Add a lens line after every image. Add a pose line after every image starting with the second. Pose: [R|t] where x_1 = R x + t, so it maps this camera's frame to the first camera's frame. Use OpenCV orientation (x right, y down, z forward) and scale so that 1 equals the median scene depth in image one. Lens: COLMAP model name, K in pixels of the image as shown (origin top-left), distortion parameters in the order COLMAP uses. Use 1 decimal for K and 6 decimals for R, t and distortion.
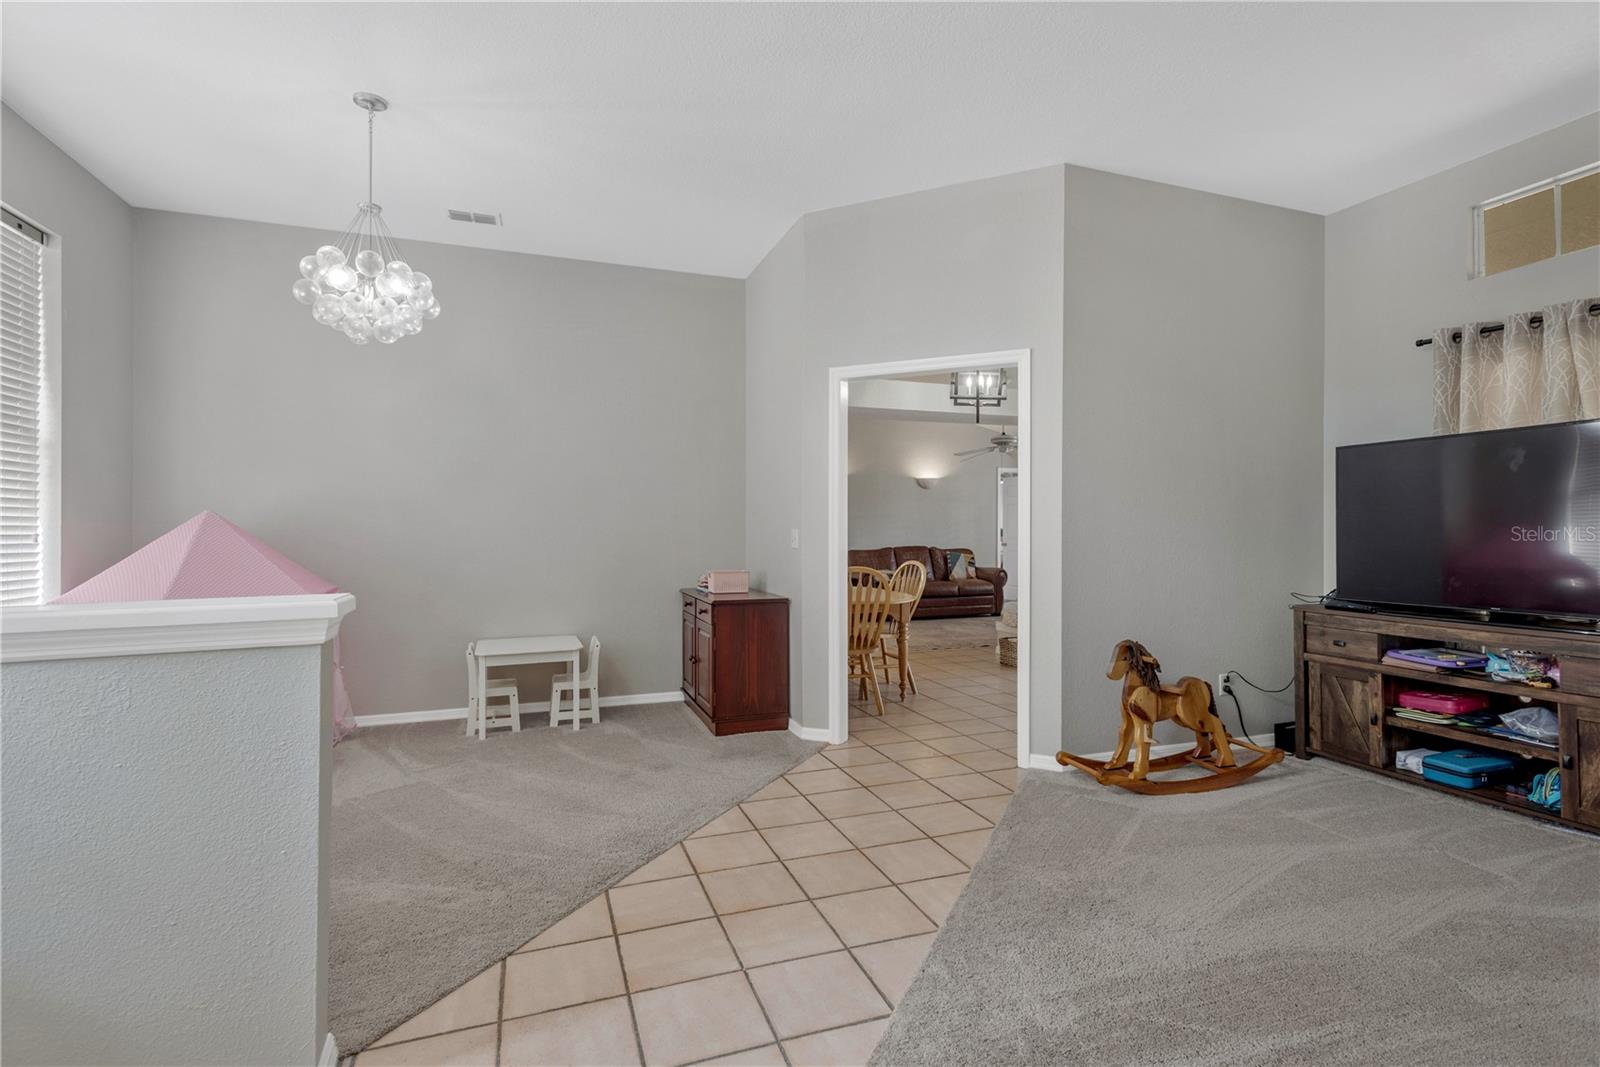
lens RADIAL K [[751.3, 0, 799.4], [0, 751.3, 526.3], [0, 0, 1]] dist [0.009142, -0.000309]
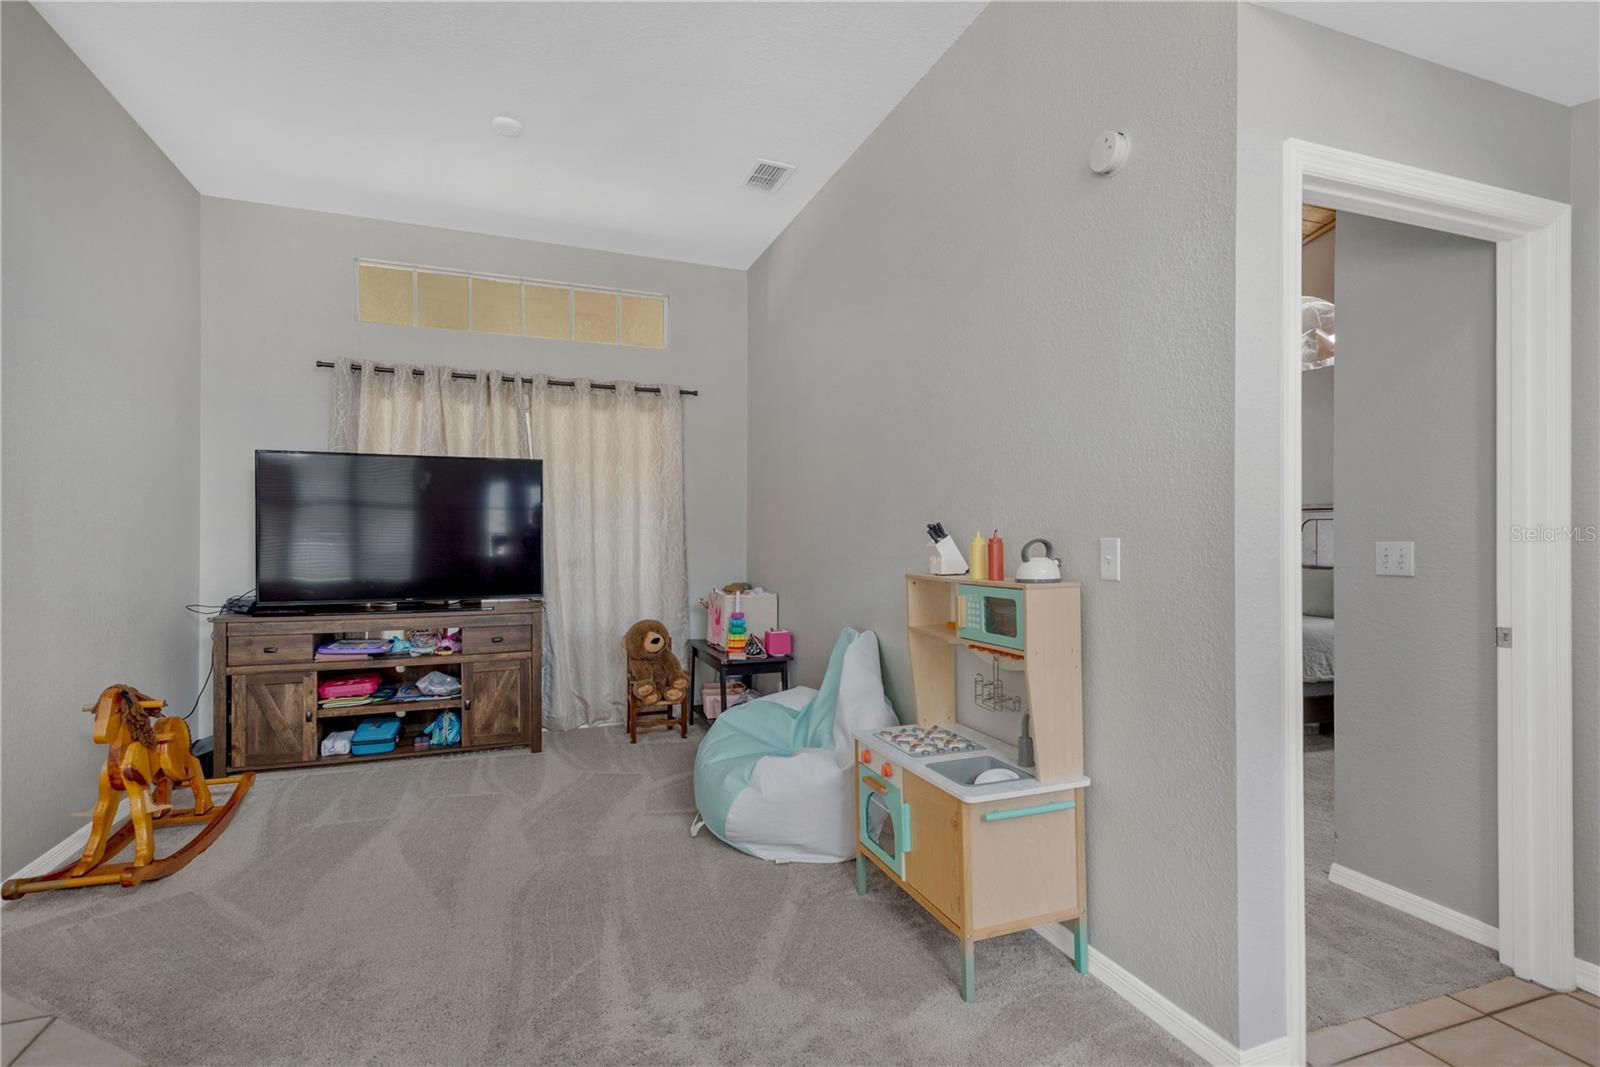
lens RADIAL K [[756.5, 0, 813.7], [0, 756.5, 533.0], [0, 0, 1]] dist [0.005788, 0.000802]
pose [[-0.005207, 0.004179, 0.999978, -0.299821], [-0.008024, 0.999959, -0.004220, 0.000374], [-0.999954, -0.008046, -0.005173, 0.313458]]
